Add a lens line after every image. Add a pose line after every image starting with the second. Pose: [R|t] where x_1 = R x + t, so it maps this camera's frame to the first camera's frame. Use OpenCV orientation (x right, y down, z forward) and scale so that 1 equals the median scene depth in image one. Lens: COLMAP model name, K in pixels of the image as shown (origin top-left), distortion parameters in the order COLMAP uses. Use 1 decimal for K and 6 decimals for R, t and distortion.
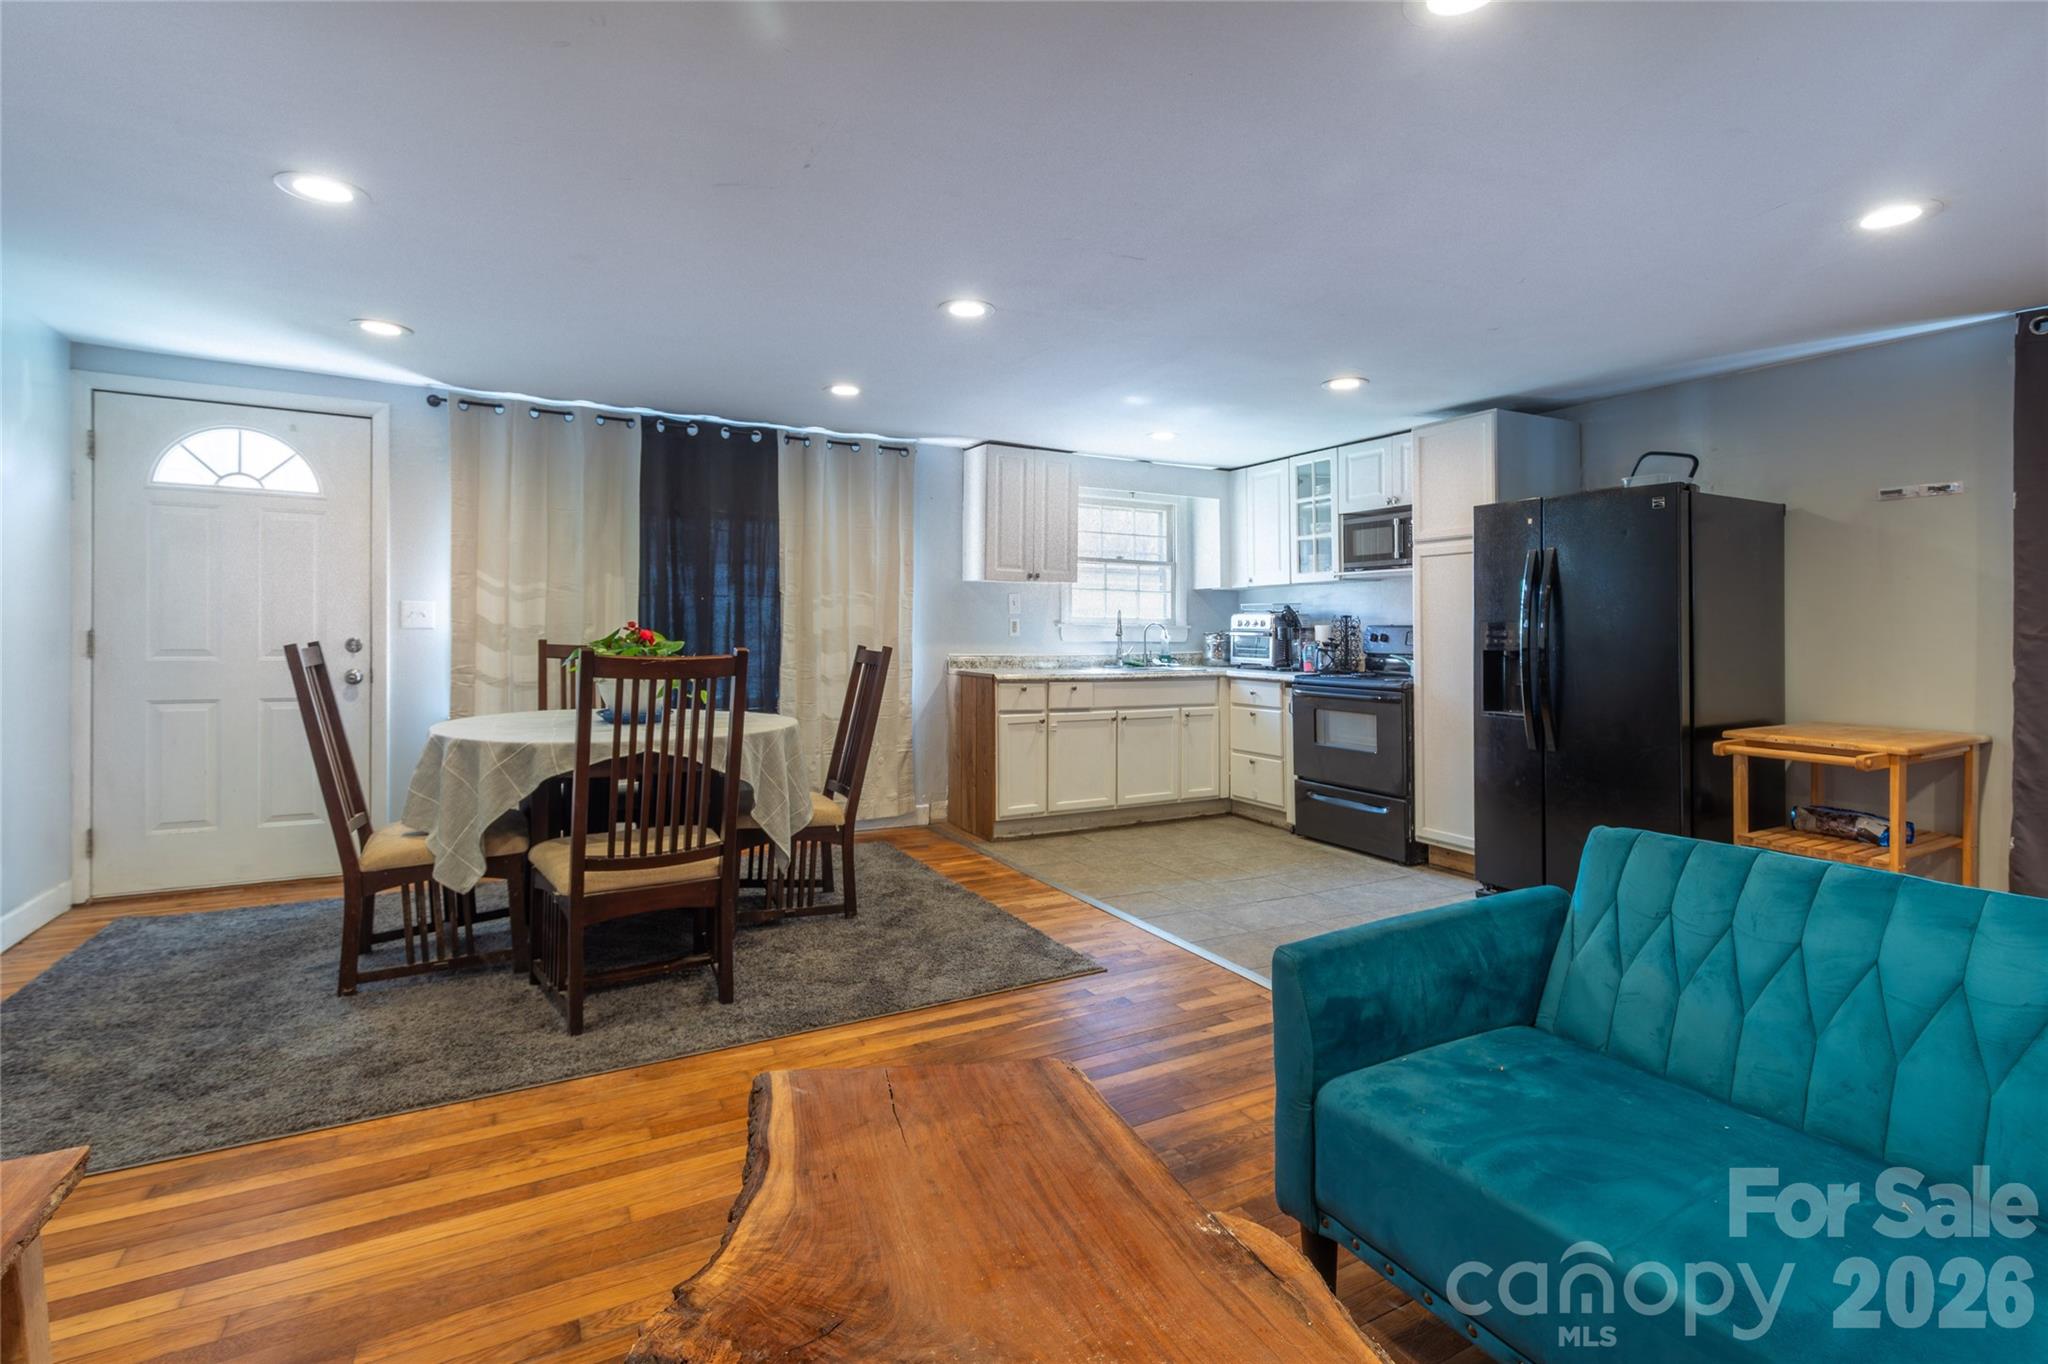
lens RADIAL K [[935.9, 0, 1033.6], [0, 935.9, 670.0], [0, 0, 1]] dist [0.004510, -0.000073]
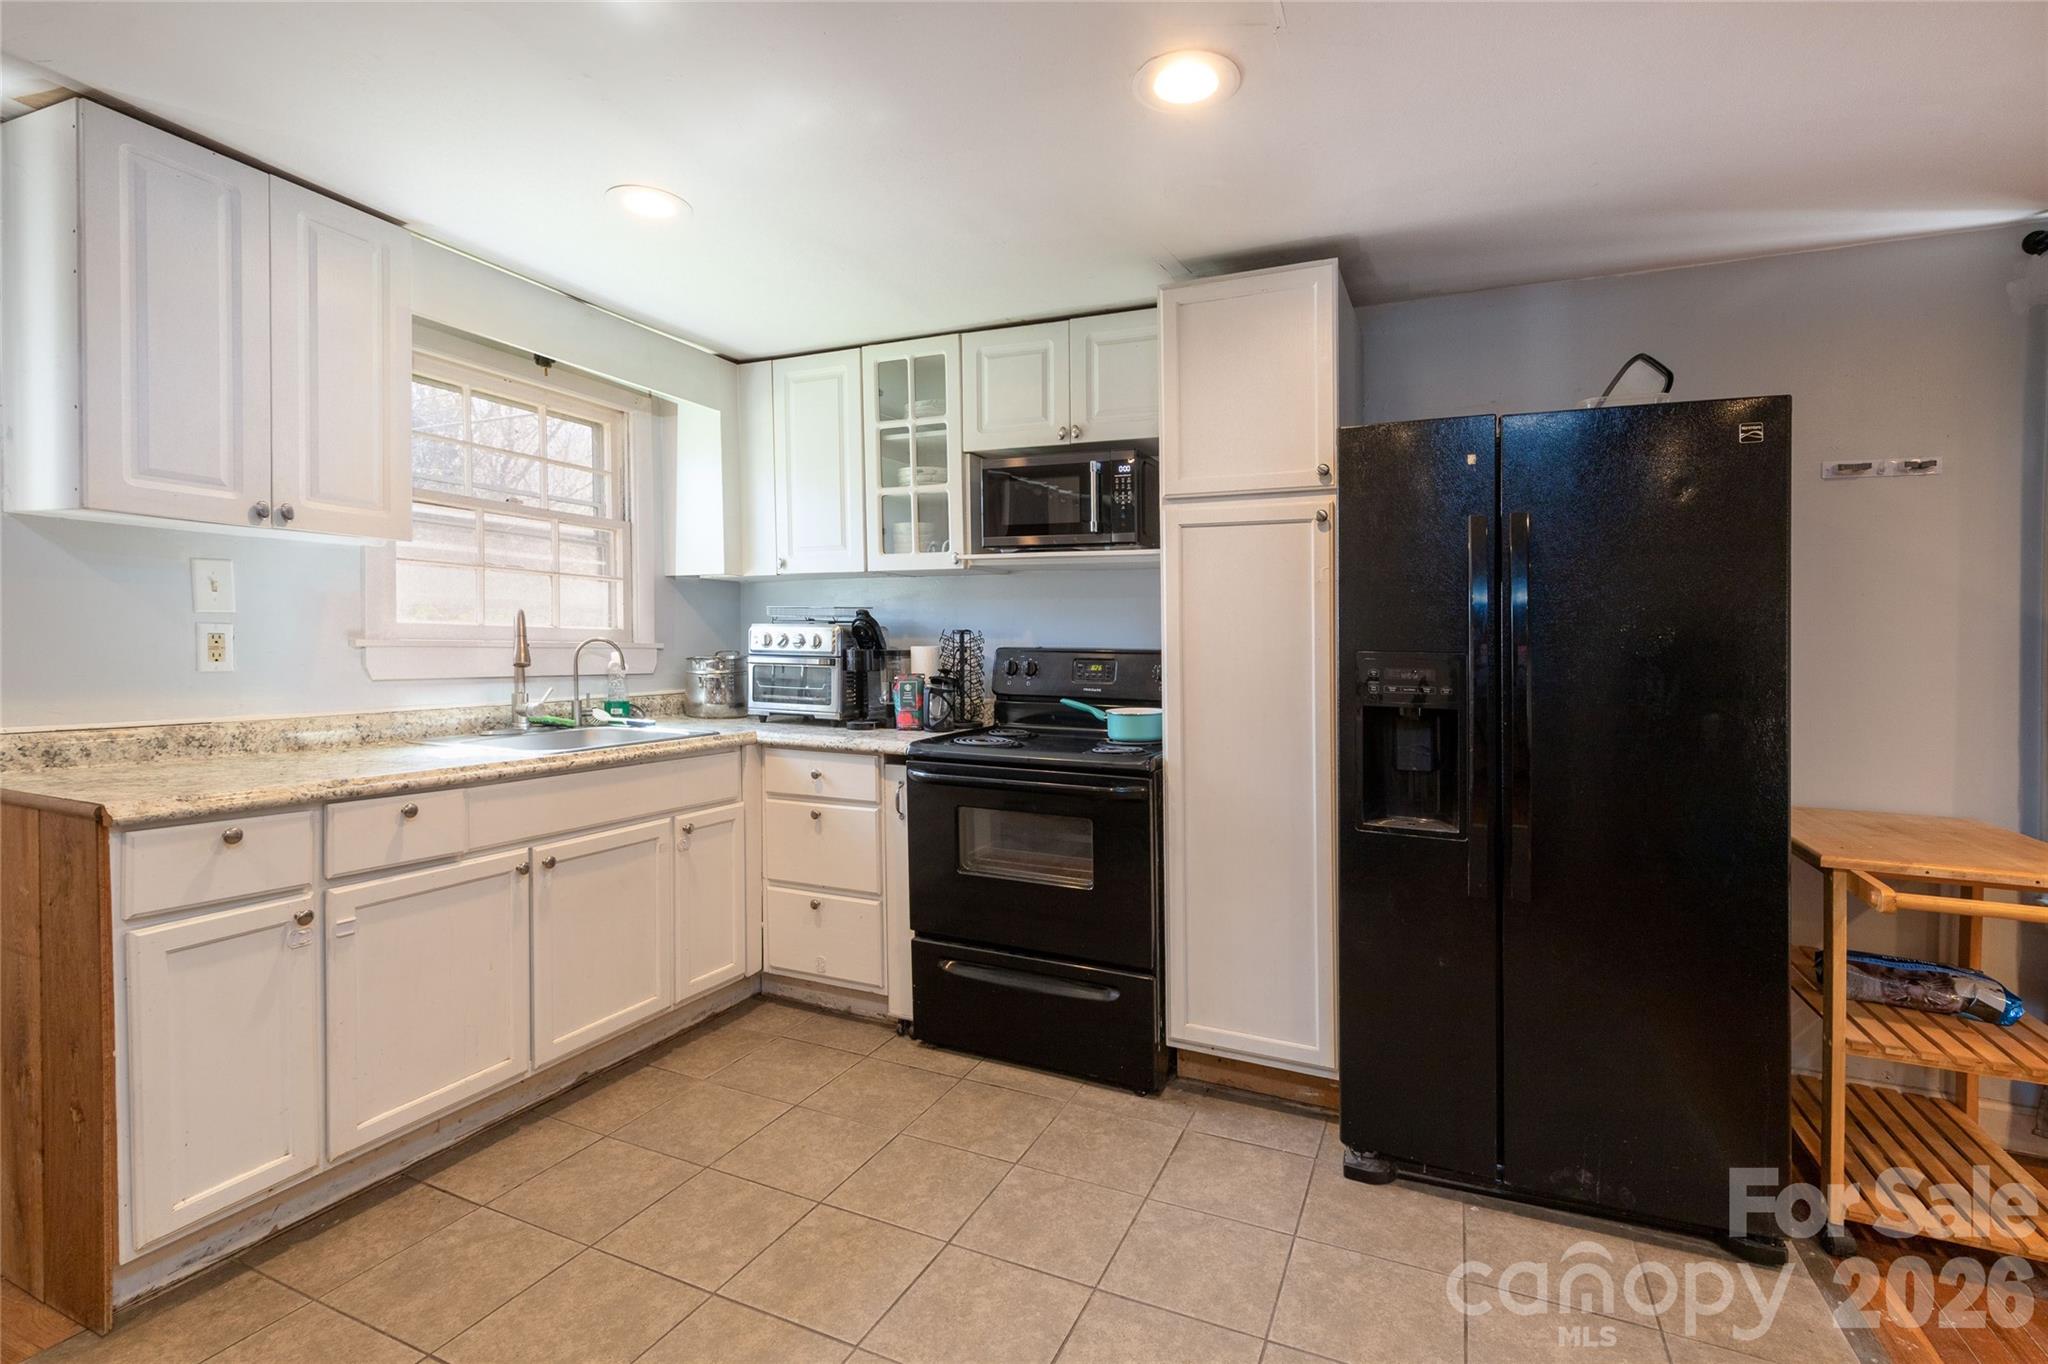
lens RADIAL K [[935.9, 0, 1033.6], [0, 935.9, 670.0], [0, 0, 1]] dist [0.004510, -0.000073]
pose [[0.797514, -0.011960, 0.603182, 0.015063], [0.016461, 0.999863, -0.001939, -0.031158], [-0.603076, 0.011475, 0.797601, 0.505503]]
